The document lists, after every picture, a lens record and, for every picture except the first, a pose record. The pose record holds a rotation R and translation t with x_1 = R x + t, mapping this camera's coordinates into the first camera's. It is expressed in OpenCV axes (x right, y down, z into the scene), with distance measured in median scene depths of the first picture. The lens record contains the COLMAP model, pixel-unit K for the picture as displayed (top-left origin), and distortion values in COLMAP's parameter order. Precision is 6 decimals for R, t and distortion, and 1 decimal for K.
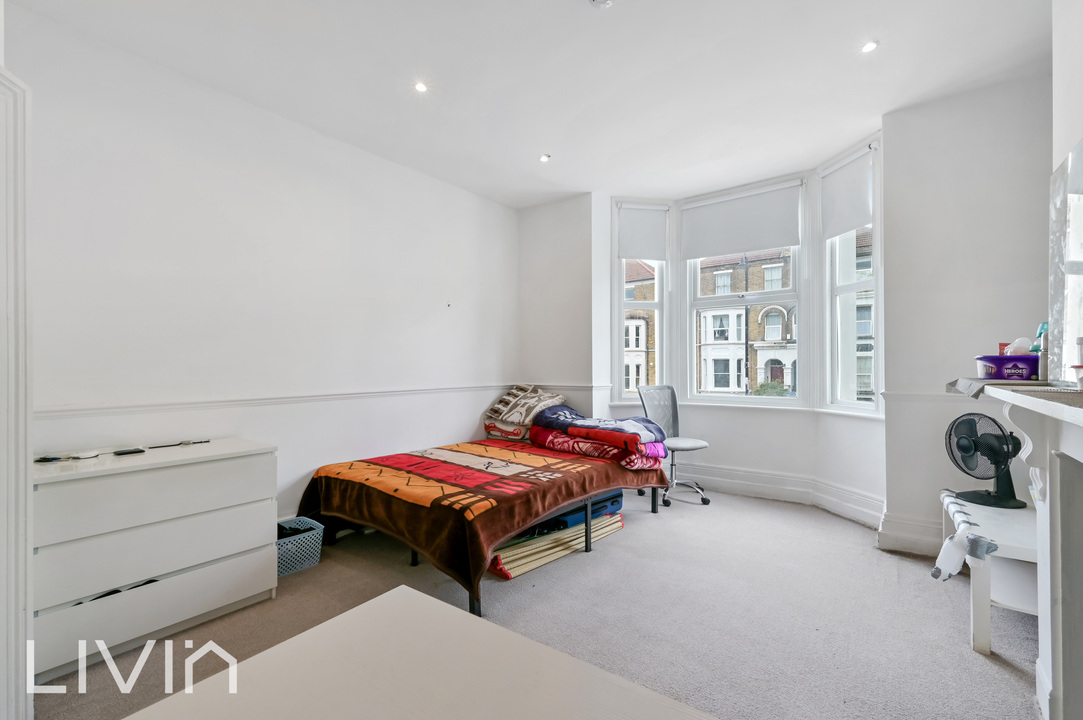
lens RADIAL K [[456.6, 0, 543.7], [0, 456.6, 365.7], [0, 0, 1]] dist [0.000146, 0.000195]
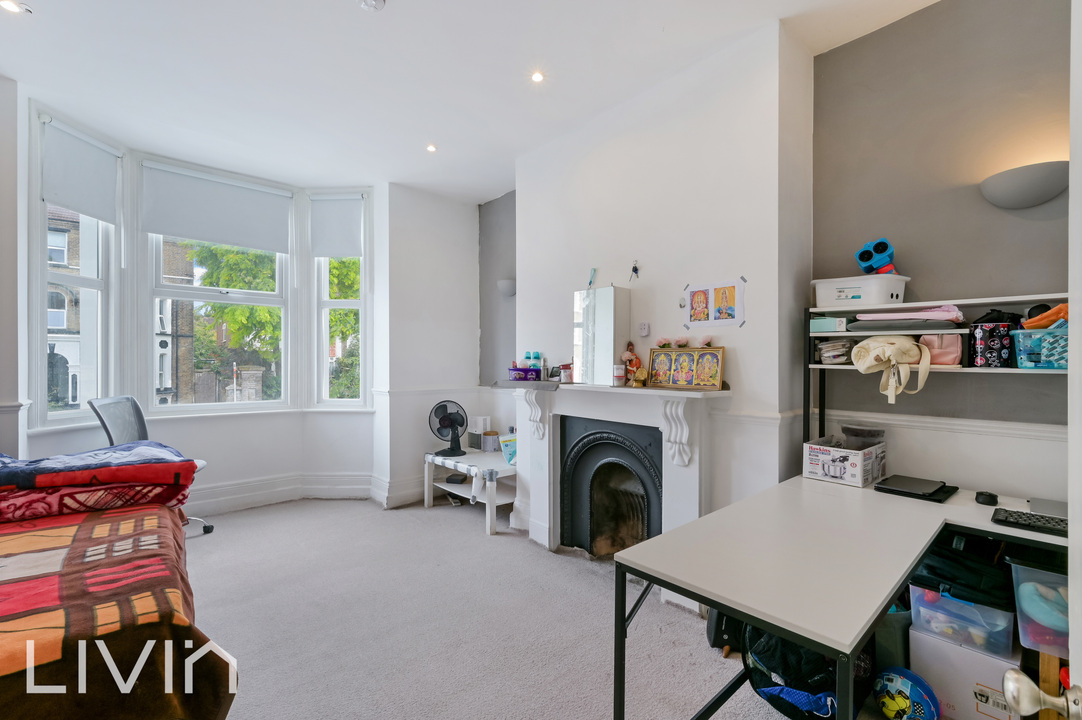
lens RADIAL K [[473.9, 0, 541.0], [0, 473.9, 360.0], [0, 0, 1]] dist [-0.001677, -0.000293]
pose [[0.204920, 0.013338, 0.978688, -0.429411], [-0.008747, 0.999892, -0.011796, -0.015503], [-0.978740, -0.006143, 0.205015, 0.234846]]
